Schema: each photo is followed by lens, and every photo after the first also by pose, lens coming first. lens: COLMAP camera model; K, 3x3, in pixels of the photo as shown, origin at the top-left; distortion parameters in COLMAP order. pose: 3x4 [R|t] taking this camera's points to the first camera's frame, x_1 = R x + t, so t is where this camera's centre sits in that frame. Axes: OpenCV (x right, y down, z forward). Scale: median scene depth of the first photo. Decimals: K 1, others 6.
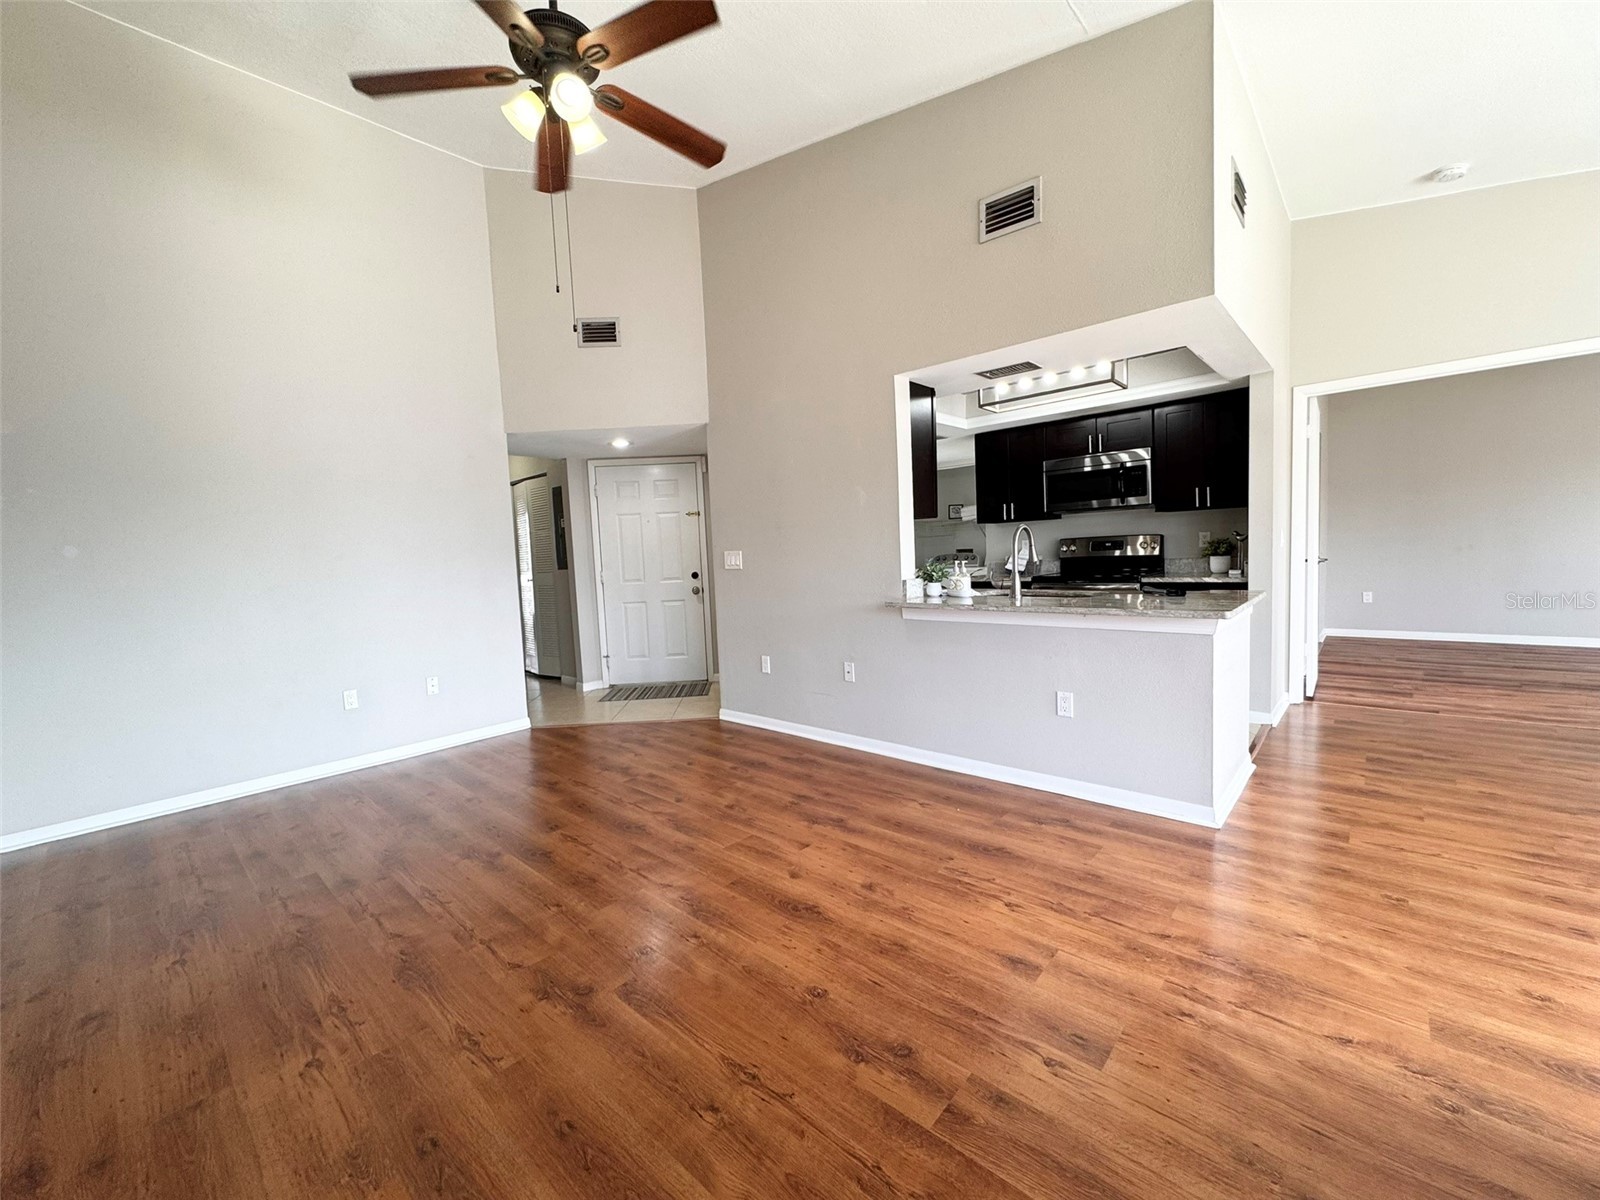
lens RADIAL K [[640.1, 0, 801.7], [0, 640.1, 603.9], [0, 0, 1]] dist [-0.001716, 0.000044]
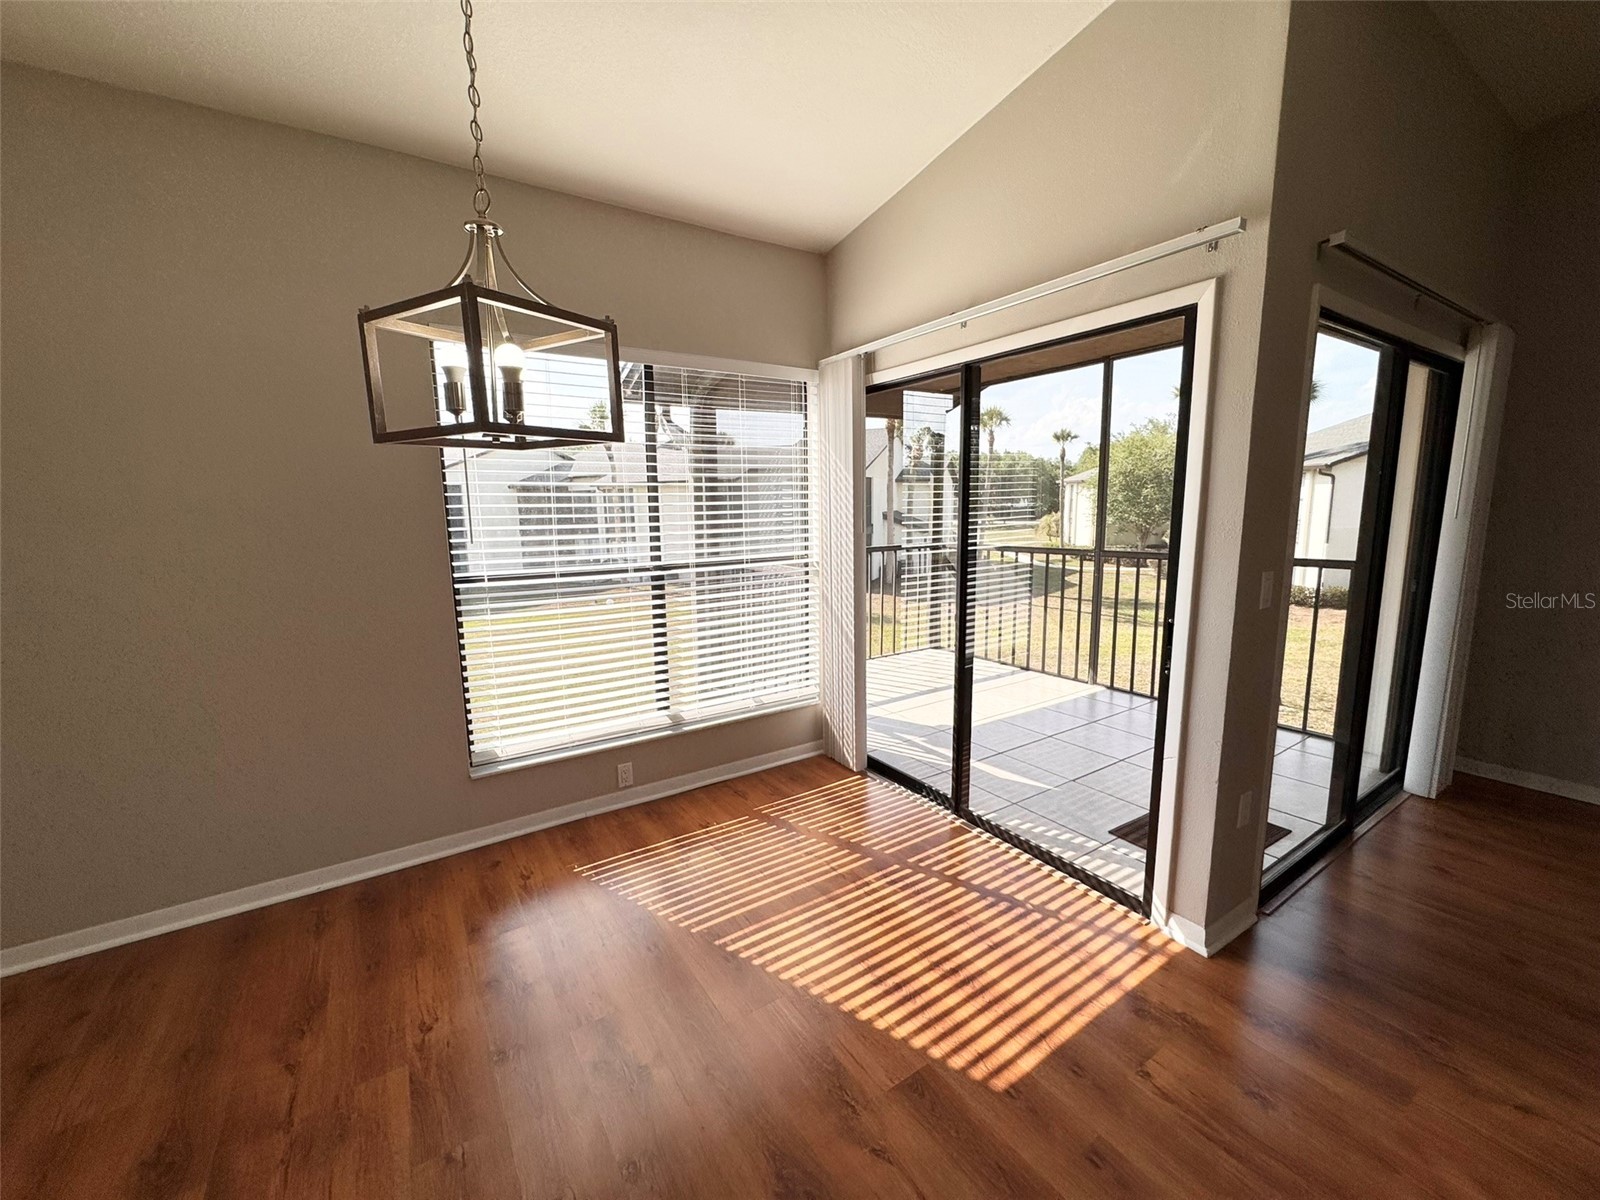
lens RADIAL K [[640.1, 0, 793.2], [0, 640.1, 596.8], [0, 0, 1]] dist [-0.001716, 0.000044]
pose [[-0.964135, 0.023761, 0.264348, 0.874273], [0.083306, 0.972744, 0.216400, -0.216728], [-0.252001, 0.230661, -0.939836, 1.068327]]
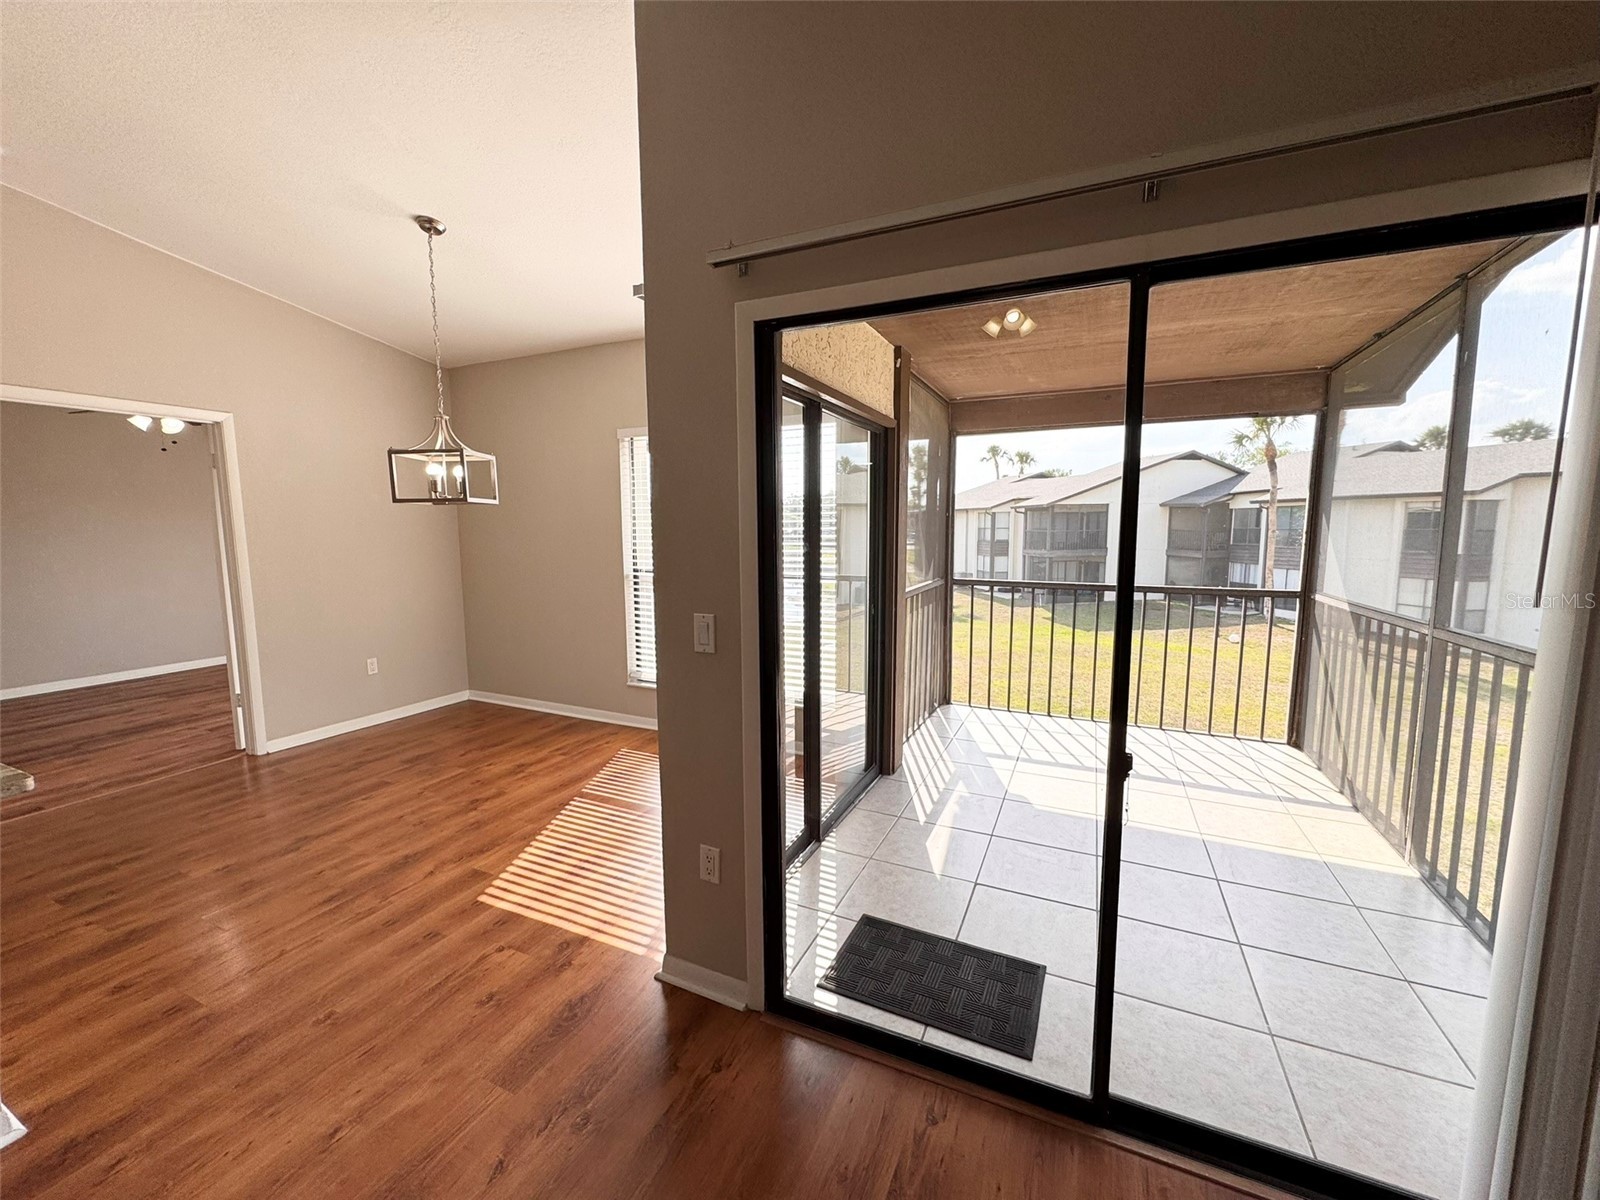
lens RADIAL K [[640.1, 0, 791.8], [0, 640.1, 605.5], [0, 0, 1]] dist [-0.001716, 0.000044]
pose [[-0.289573, -0.072694, 0.954392, -0.078232], [0.095834, 0.989899, 0.104475, -0.117505], [-0.952346, 0.121716, -0.279681, 0.387714]]
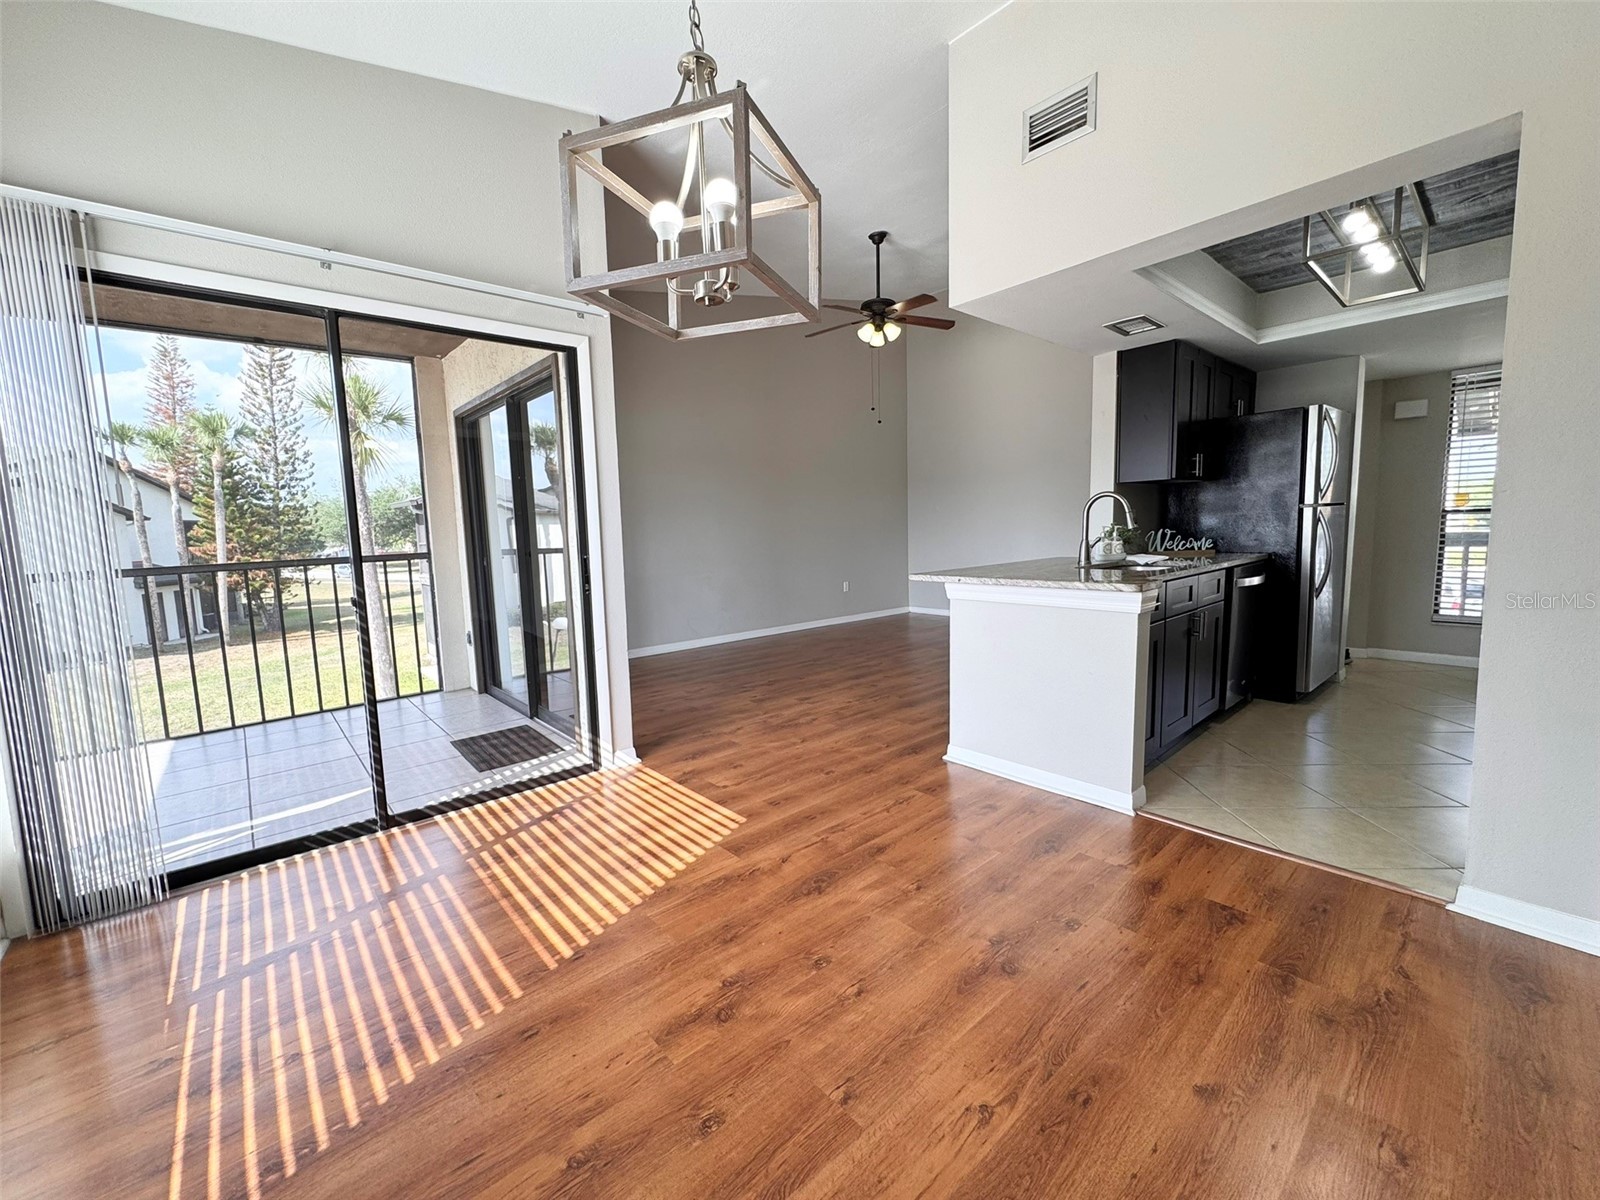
lens RADIAL K [[640.1, 0, 787.6], [0, 640.1, 601.8], [0, 0, 1]] dist [-0.001716, 0.000044]
pose [[-0.123743, 0.164224, -0.978631, 1.656417], [-0.044254, 0.984316, 0.170774, -0.122031], [0.991327, 0.064440, -0.114535, 0.751367]]
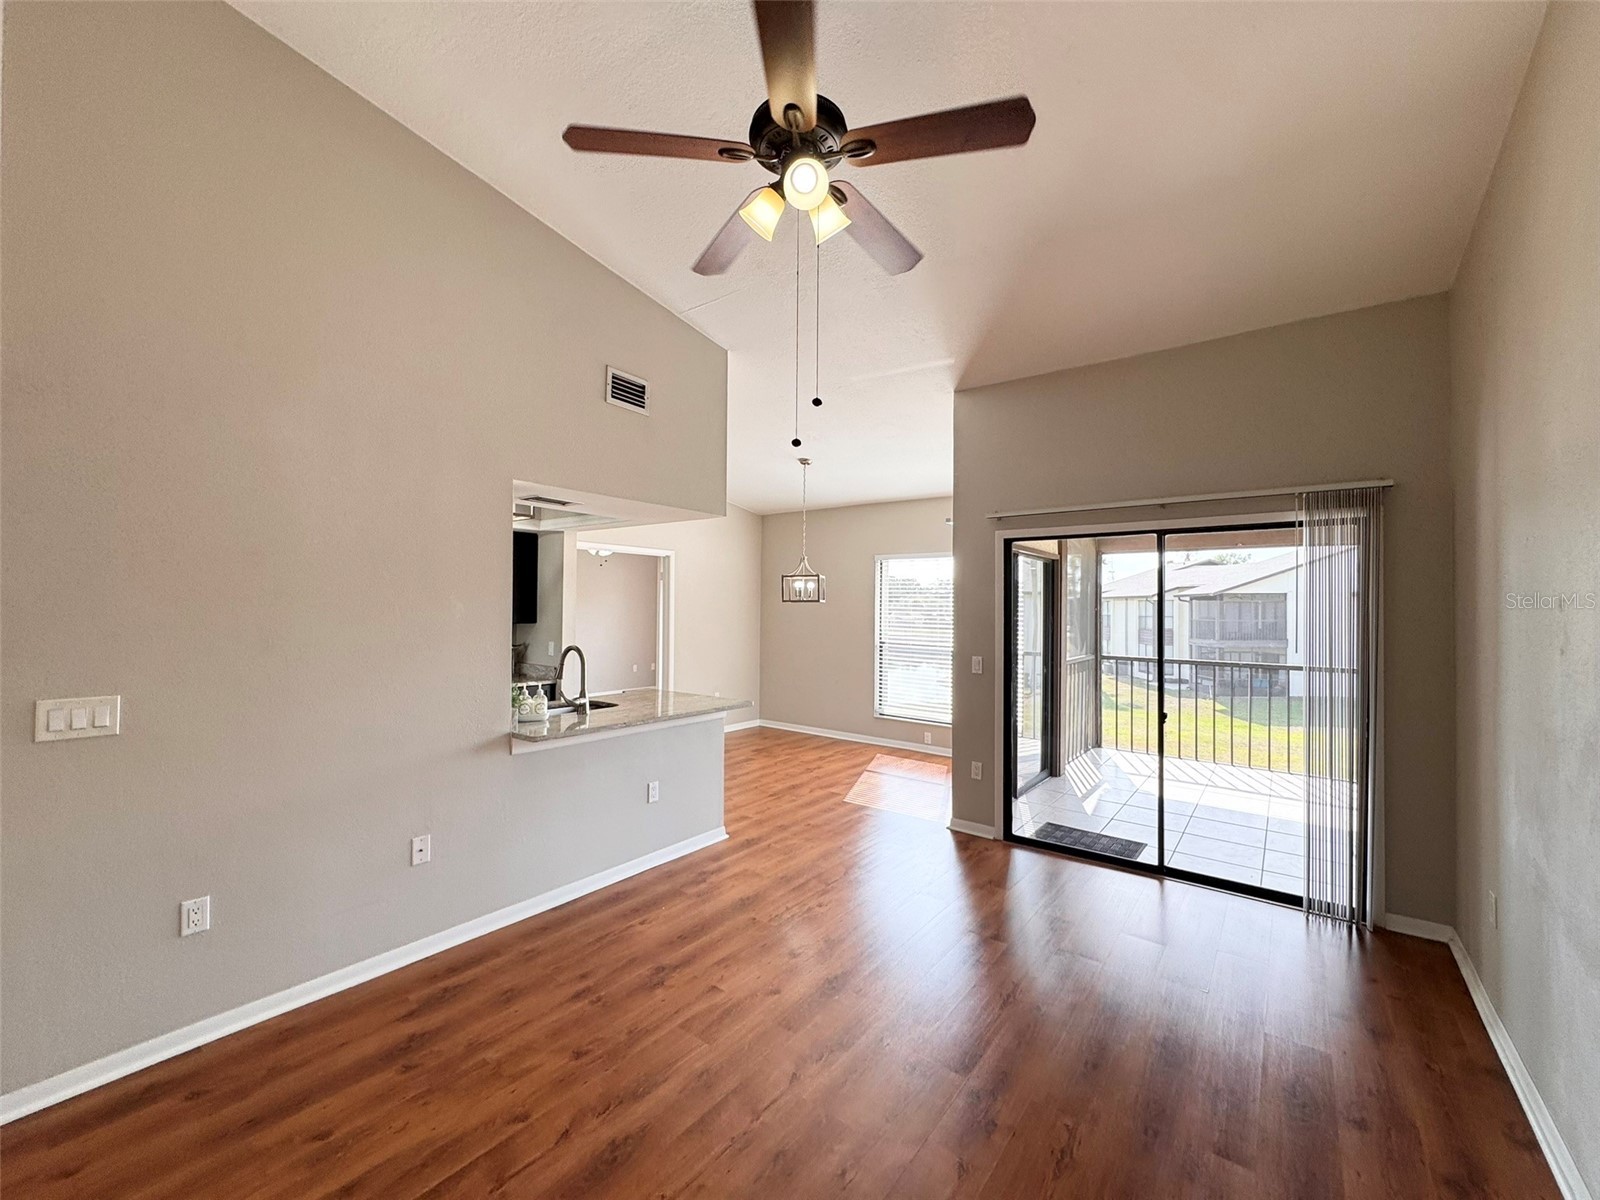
lens RADIAL K [[640.1, 0, 795.6], [0, 640.1, 605.4], [0, 0, 1]] dist [-0.001716, 0.000044]
pose [[-0.078327, 0.048219, 0.995761, -0.915622], [0.074936, 0.996289, -0.042350, -0.139509], [-0.994107, 0.071301, -0.081649, 0.836296]]
